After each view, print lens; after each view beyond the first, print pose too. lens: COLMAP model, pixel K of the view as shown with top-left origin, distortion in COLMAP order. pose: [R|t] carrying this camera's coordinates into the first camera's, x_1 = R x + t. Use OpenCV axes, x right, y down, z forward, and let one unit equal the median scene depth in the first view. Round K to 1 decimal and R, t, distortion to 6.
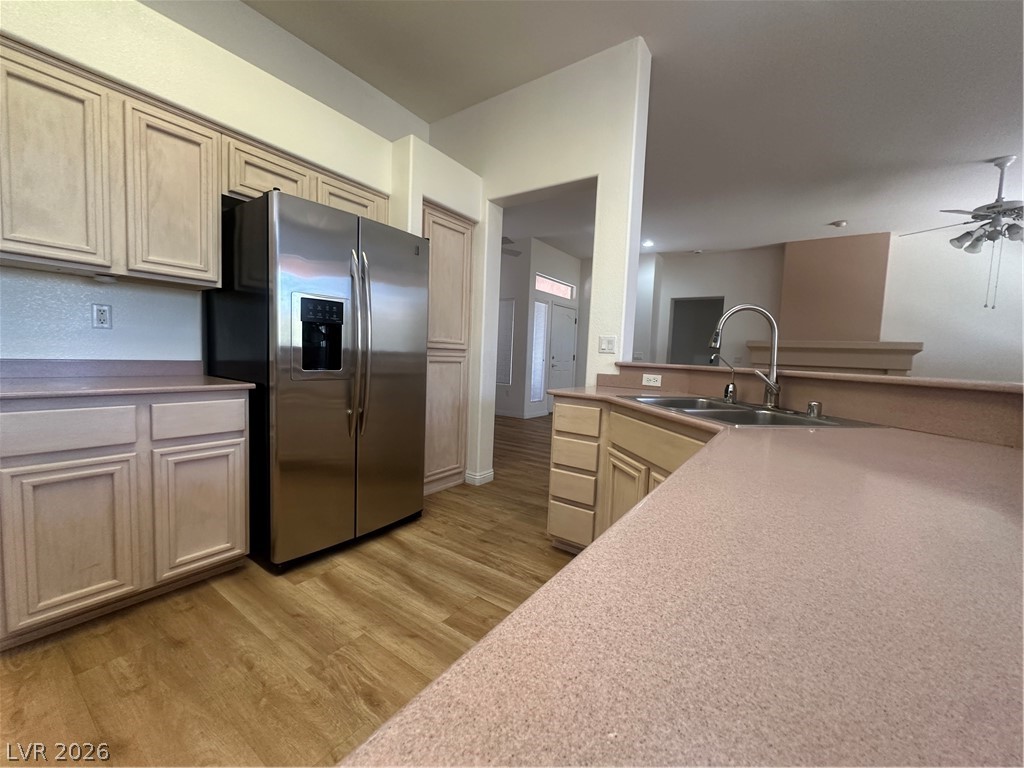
lens RADIAL K [[409.1, 0, 510.6], [0, 409.1, 385.6], [0, 0, 1]] dist [-0.005739, 0.002010]
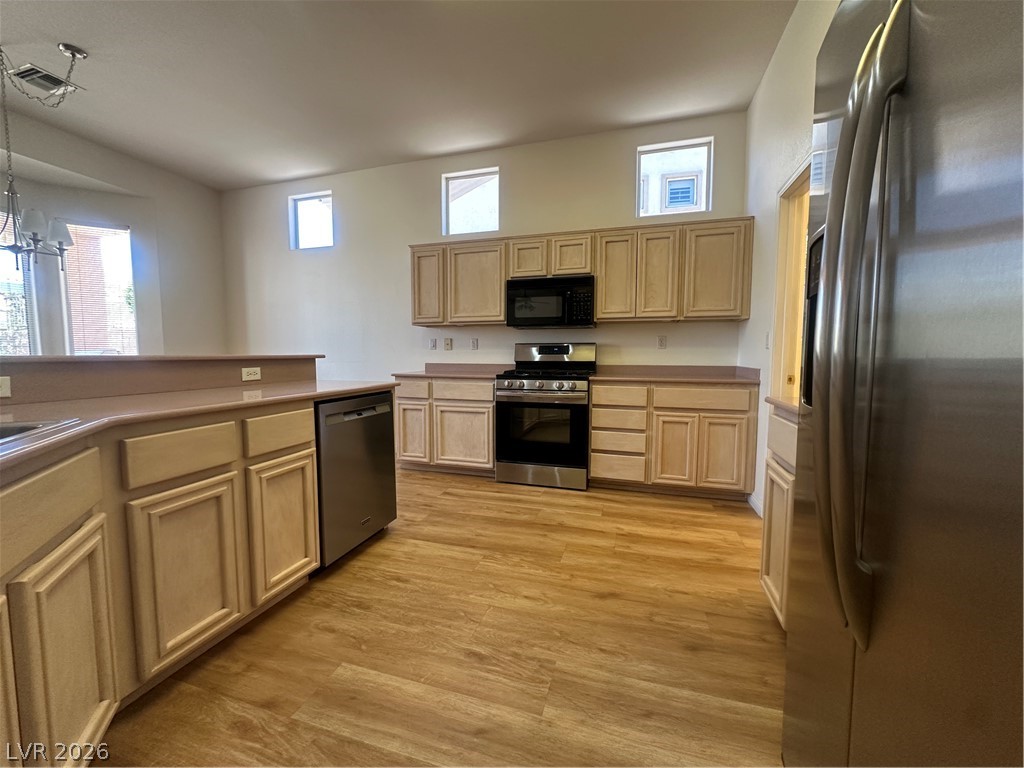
lens RADIAL K [[409.1, 0, 507.3], [0, 409.1, 387.9], [0, 0, 1]] dist [-0.005739, 0.002010]
pose [[-0.952341, -0.020283, -0.304361, -0.033871], [-0.065792, 0.987960, 0.140021, -0.083554], [0.297857, 0.153372, -0.942209, 1.171782]]
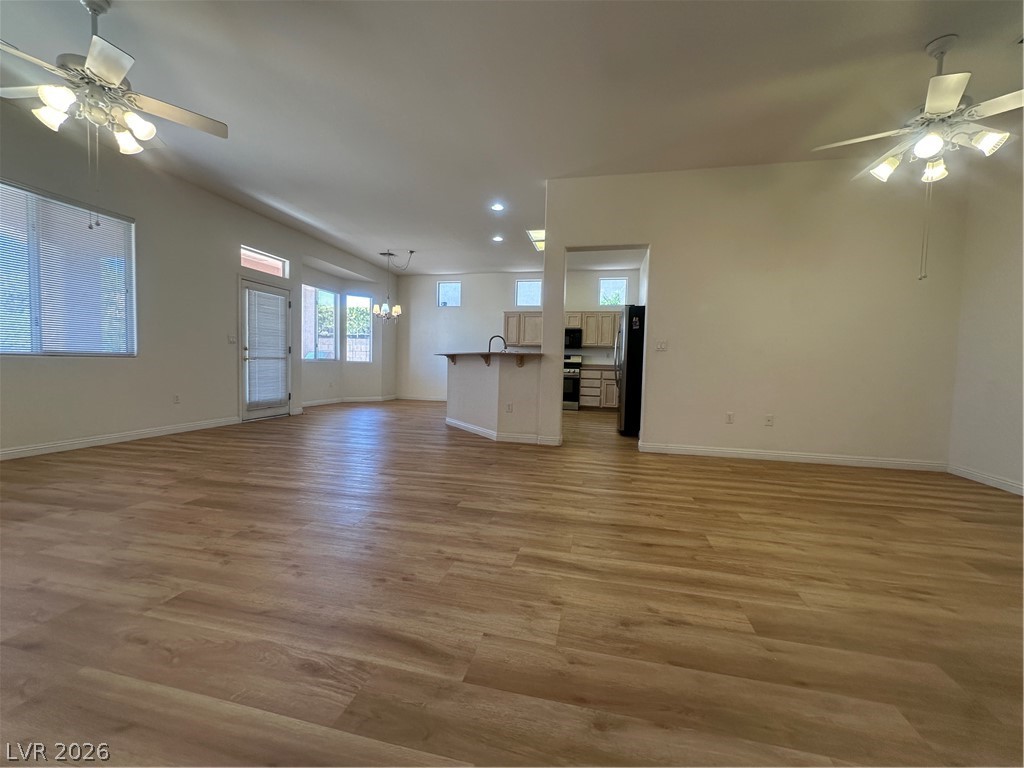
lens RADIAL K [[409.1, 0, 509.6], [0, 409.1, 389.1], [0, 0, 1]] dist [-0.005739, 0.002010]
pose [[-0.922500, -0.045479, -0.383309, 1.379052], [-0.096016, 0.988858, 0.113753, -0.116934], [0.373865, 0.141741, -0.916589, 3.274934]]
